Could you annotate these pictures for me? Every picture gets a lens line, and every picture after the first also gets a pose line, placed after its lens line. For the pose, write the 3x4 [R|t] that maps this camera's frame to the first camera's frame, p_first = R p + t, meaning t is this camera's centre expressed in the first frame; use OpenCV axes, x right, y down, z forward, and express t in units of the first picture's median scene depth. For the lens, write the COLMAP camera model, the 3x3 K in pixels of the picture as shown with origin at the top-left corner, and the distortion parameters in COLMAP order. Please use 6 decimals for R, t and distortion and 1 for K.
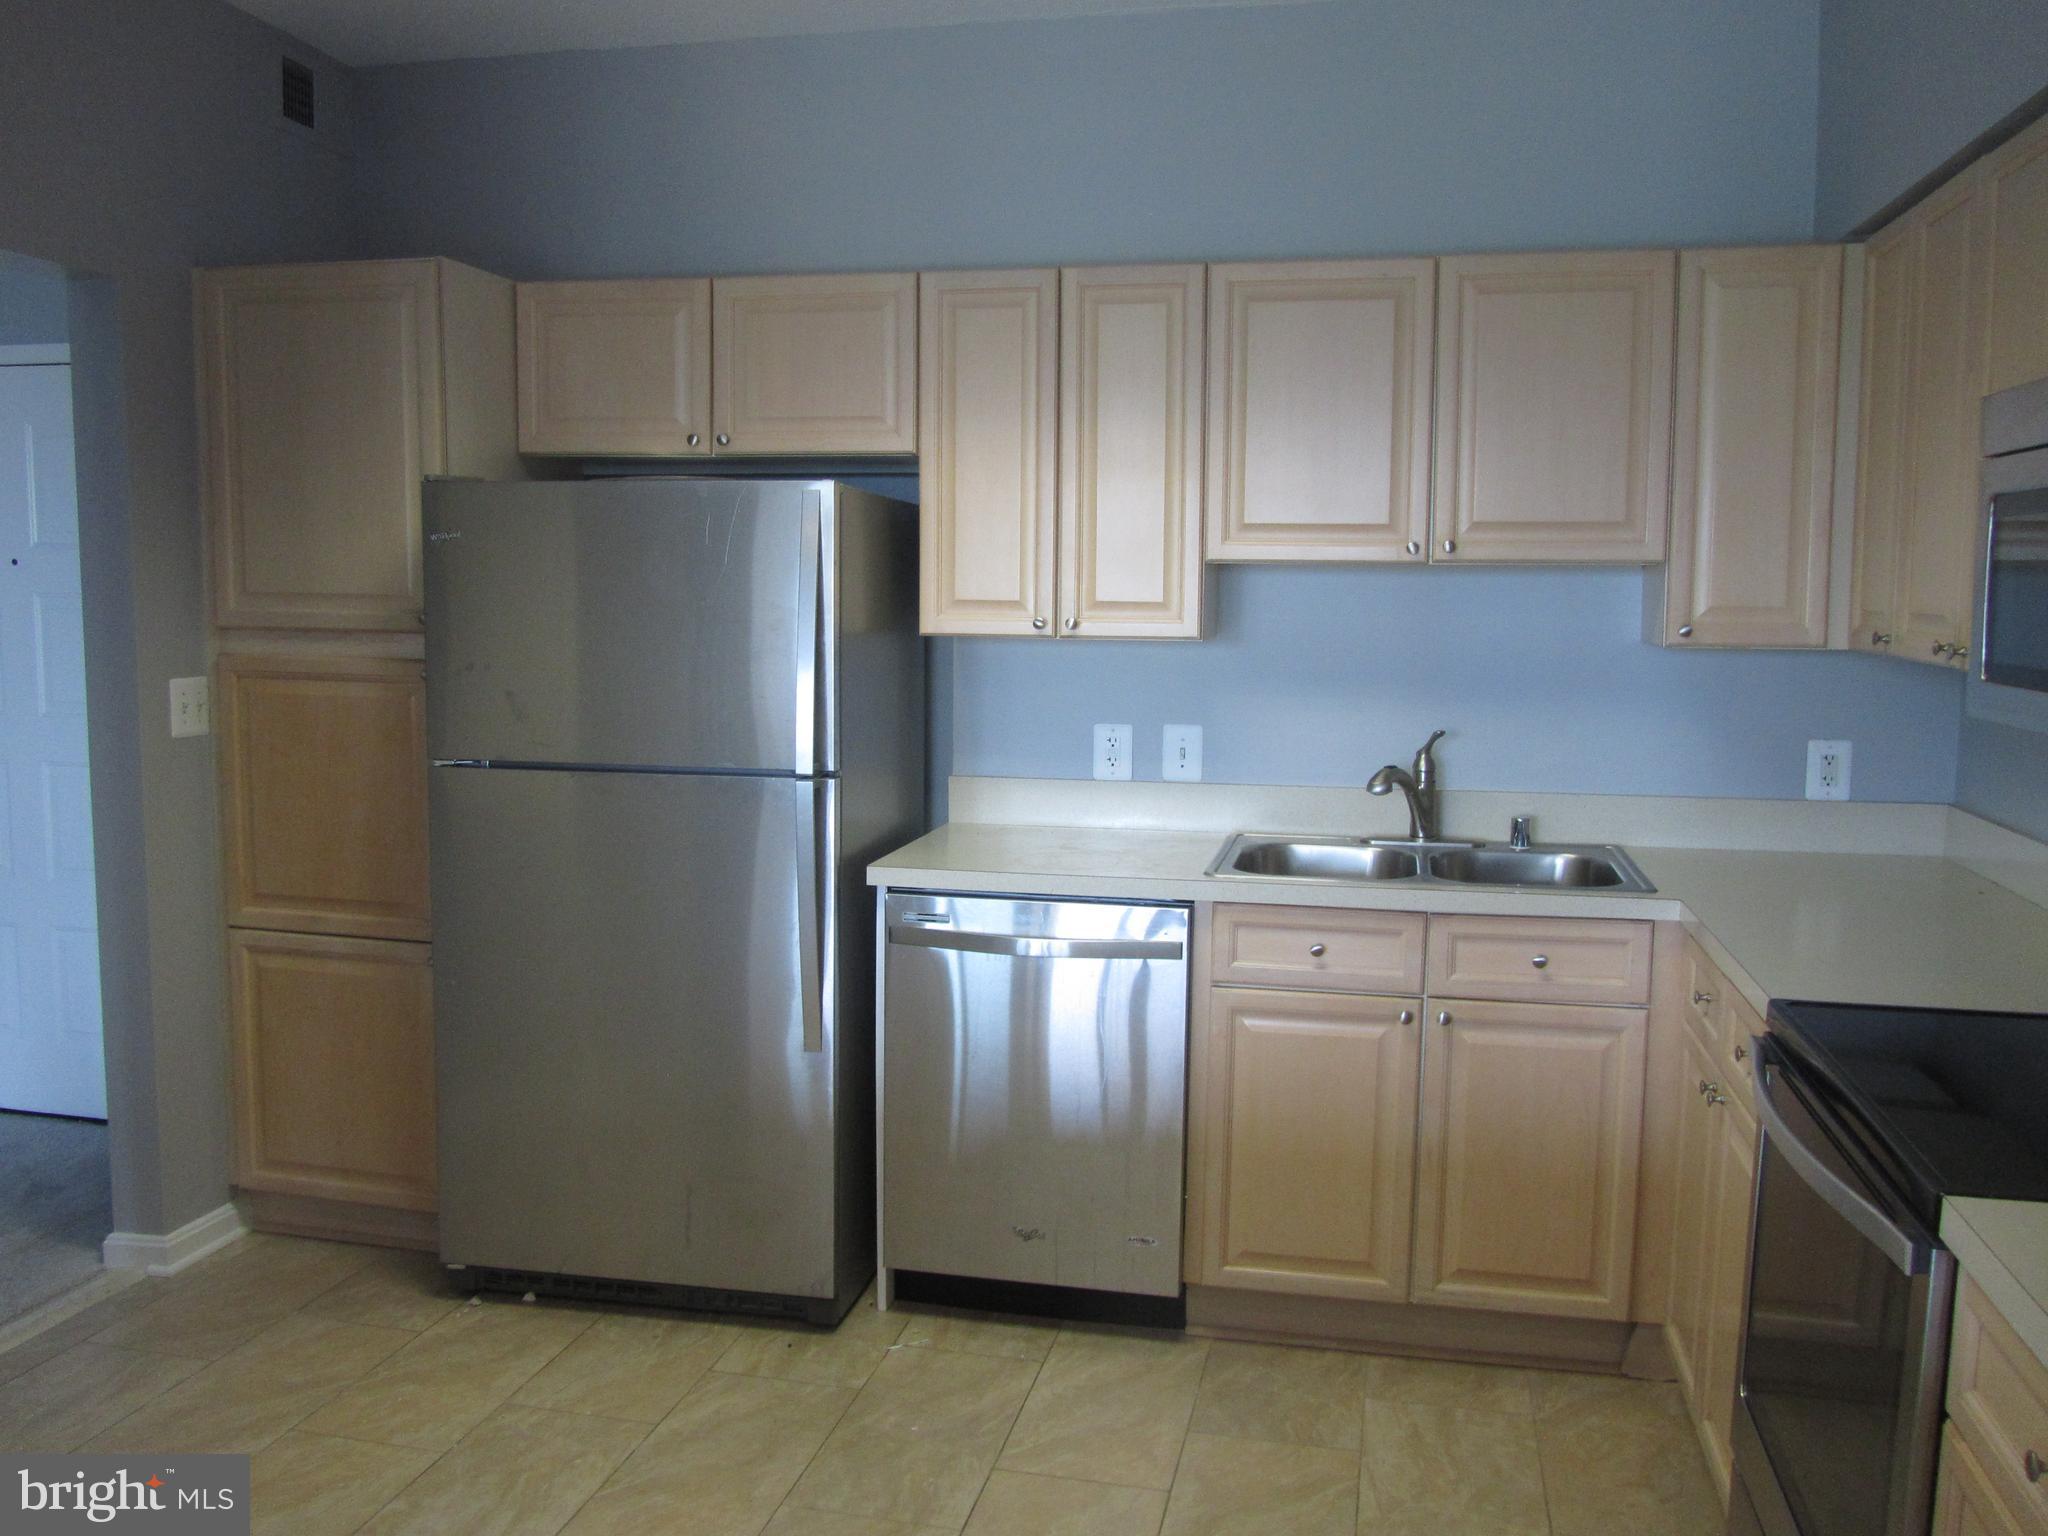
lens RADIAL K [[1672.3, 0, 1031.6], [0, 1672.3, 767.0], [0, 0, 1]] dist [-0.055503, 0.020744]
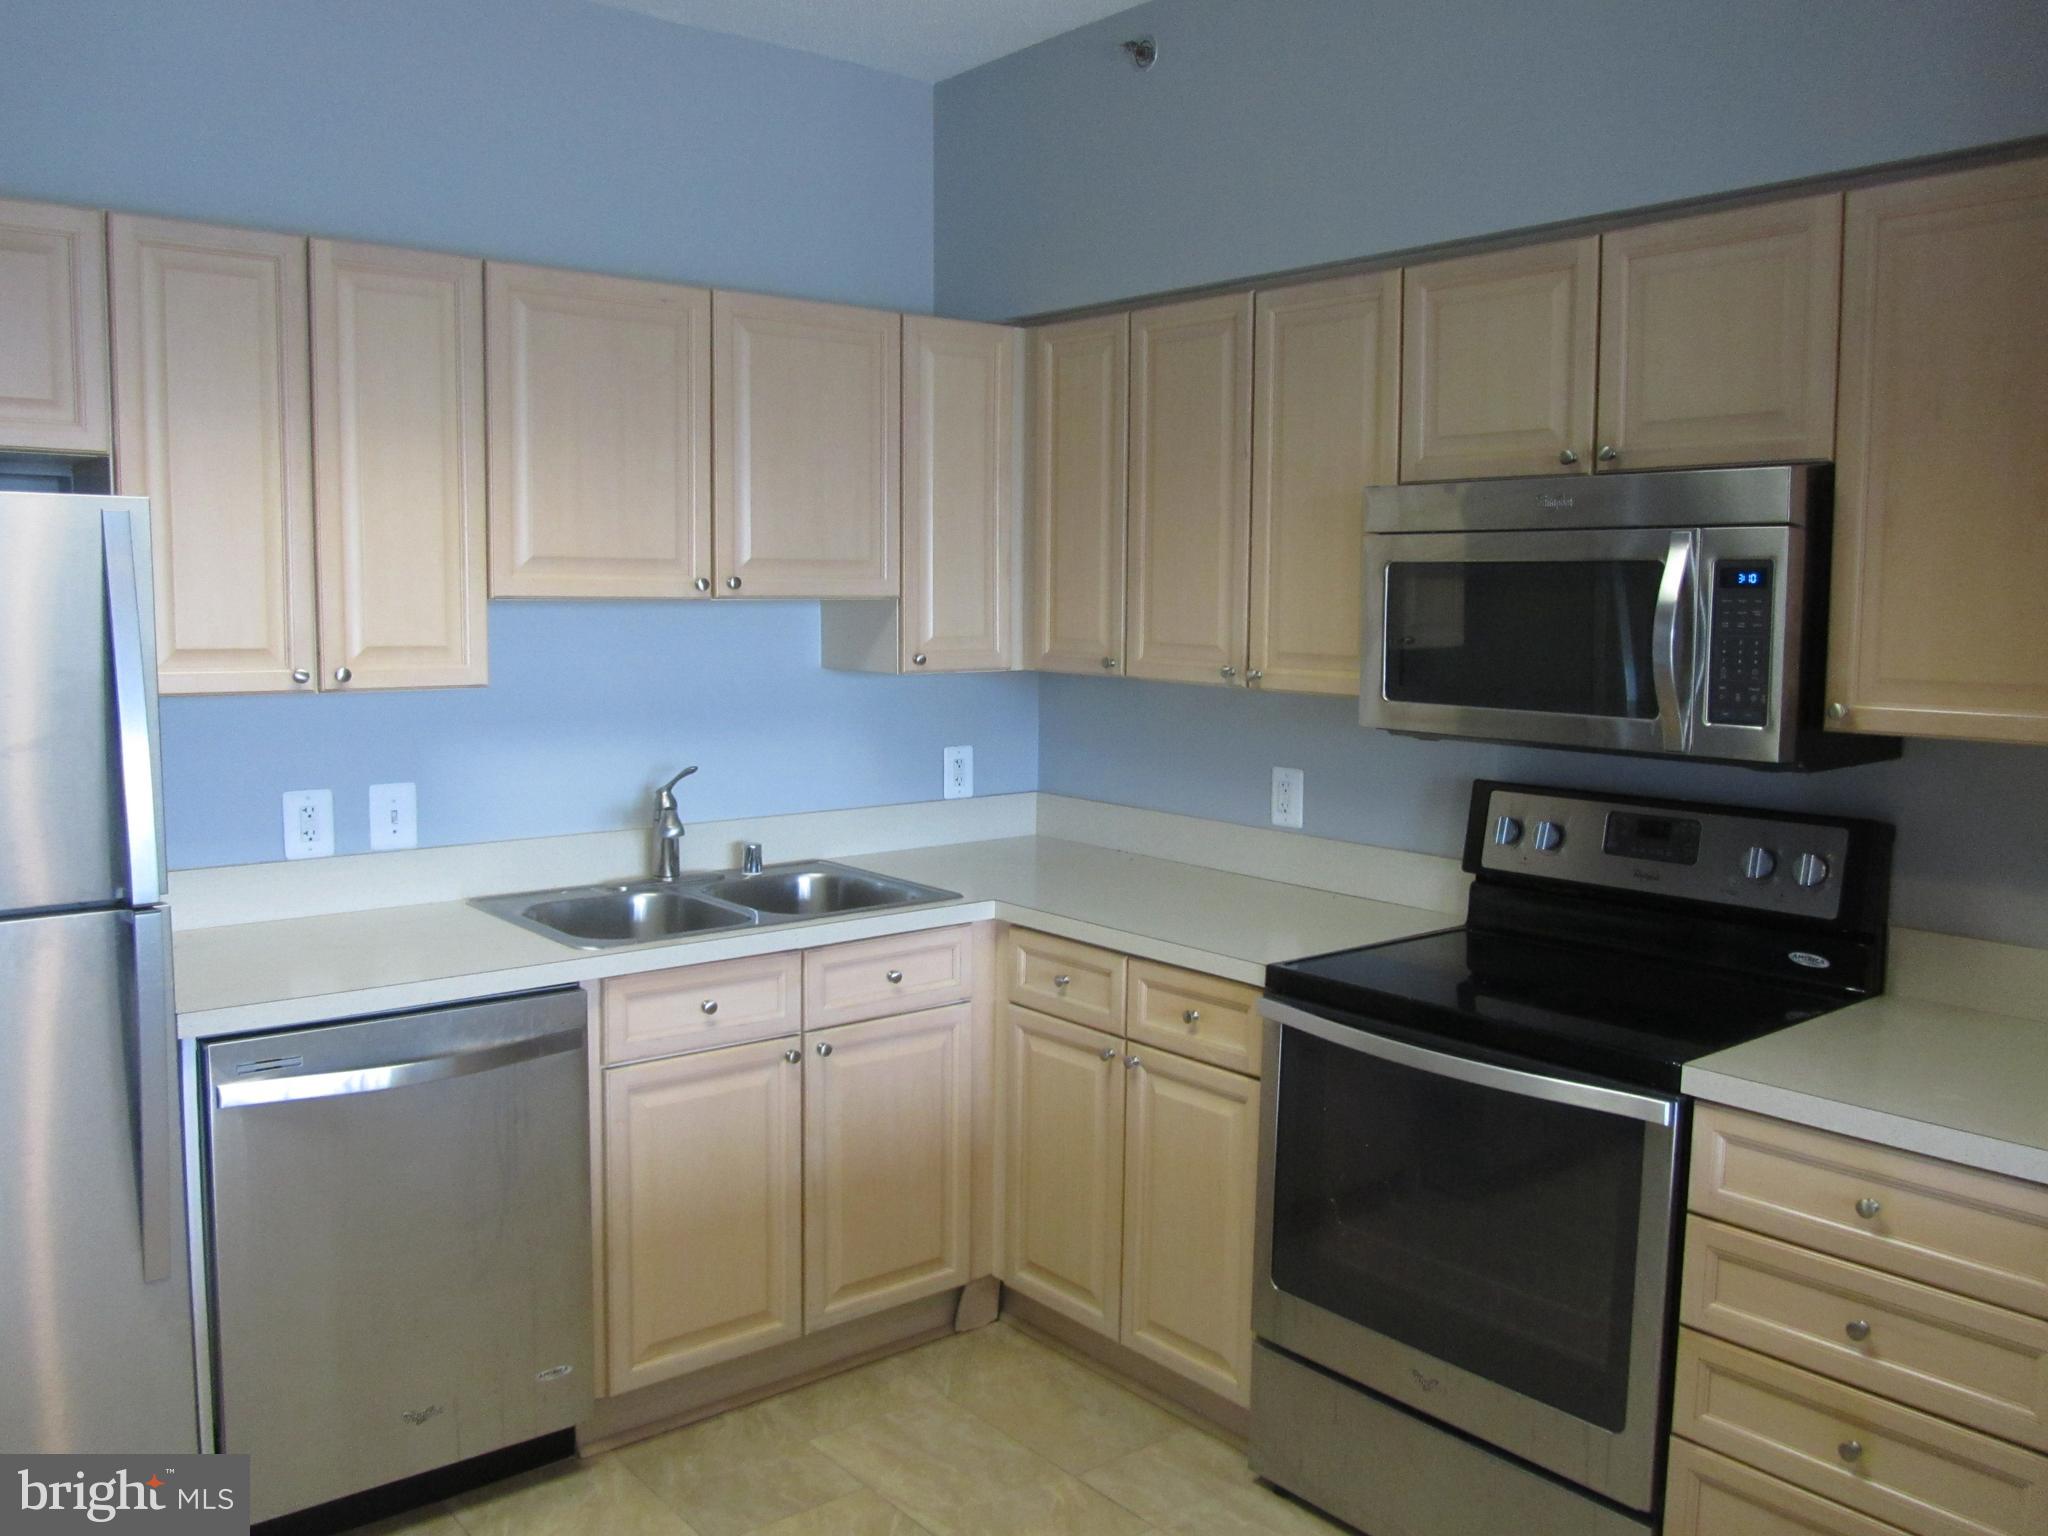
lens RADIAL K [[1672.3, 0, 1031.6], [0, 1672.3, 767.0], [0, 0, 1]] dist [-0.055503, 0.020744]
pose [[0.619204, -0.083977, 0.780727, -0.422351], [0.078624, 0.995899, 0.044763, -0.052437], [-0.781284, 0.033667, 0.623267, 0.238380]]
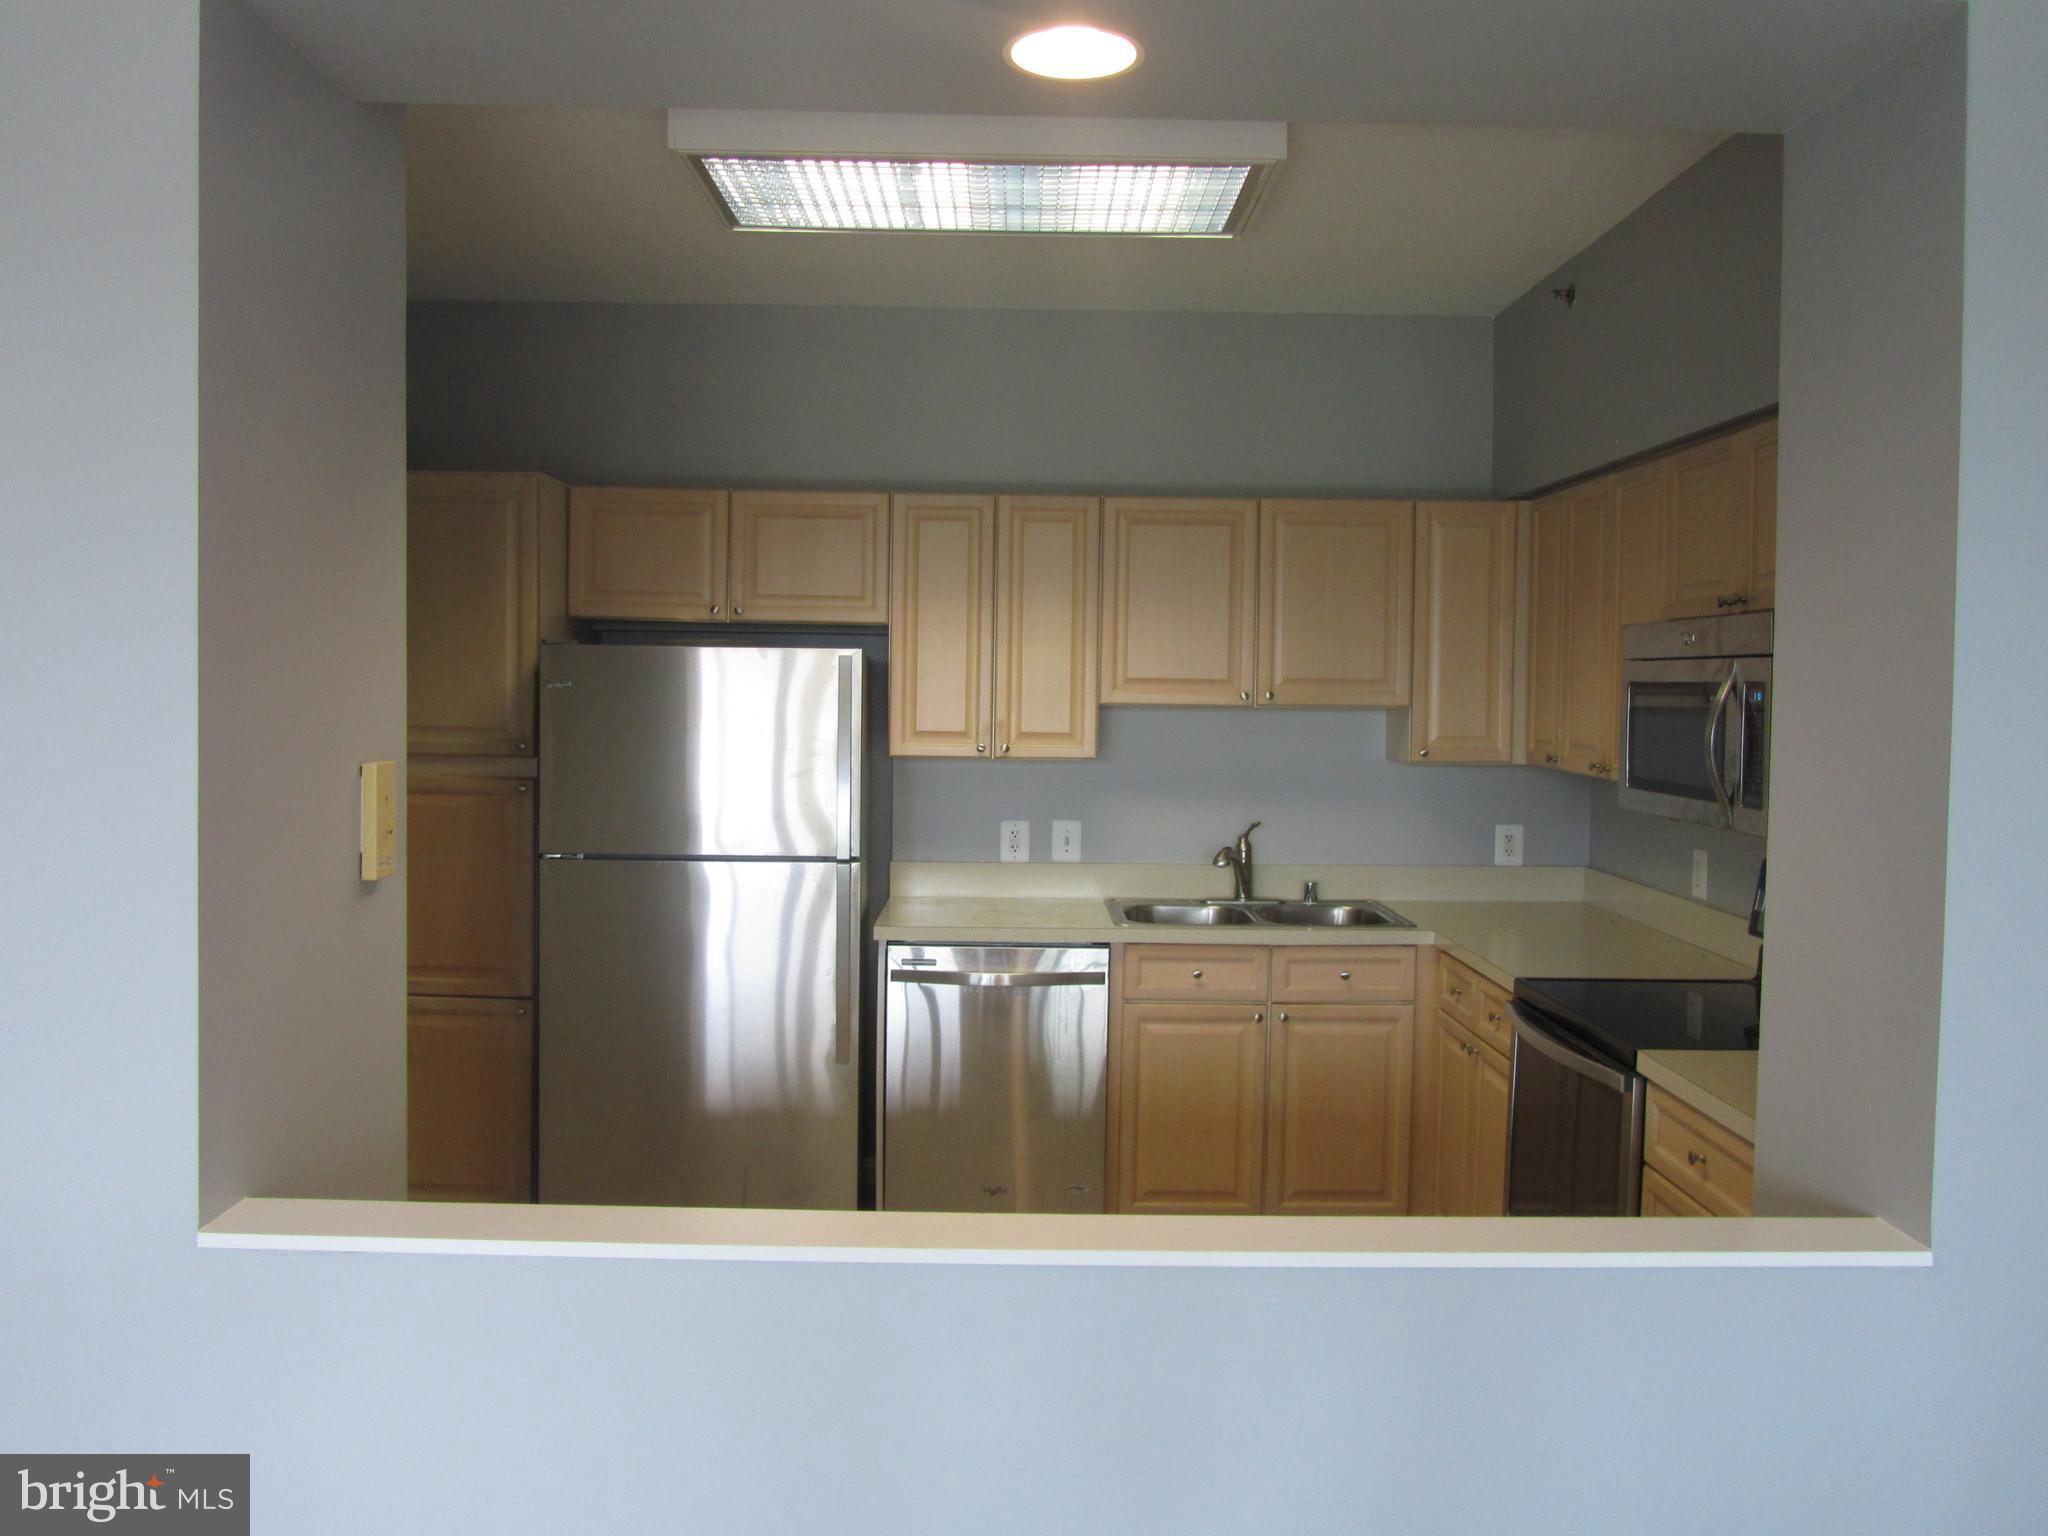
lens RADIAL K [[1672.3, 0, 1031.6], [0, 1672.3, 767.0], [0, 0, 1]] dist [-0.055503, 0.020744]
pose [[0.974659, -0.005665, 0.223623, -0.274923], [0.018779, 0.998223, -0.056560, 0.008879], [-0.222905, 0.059326, 0.973033, -0.366914]]
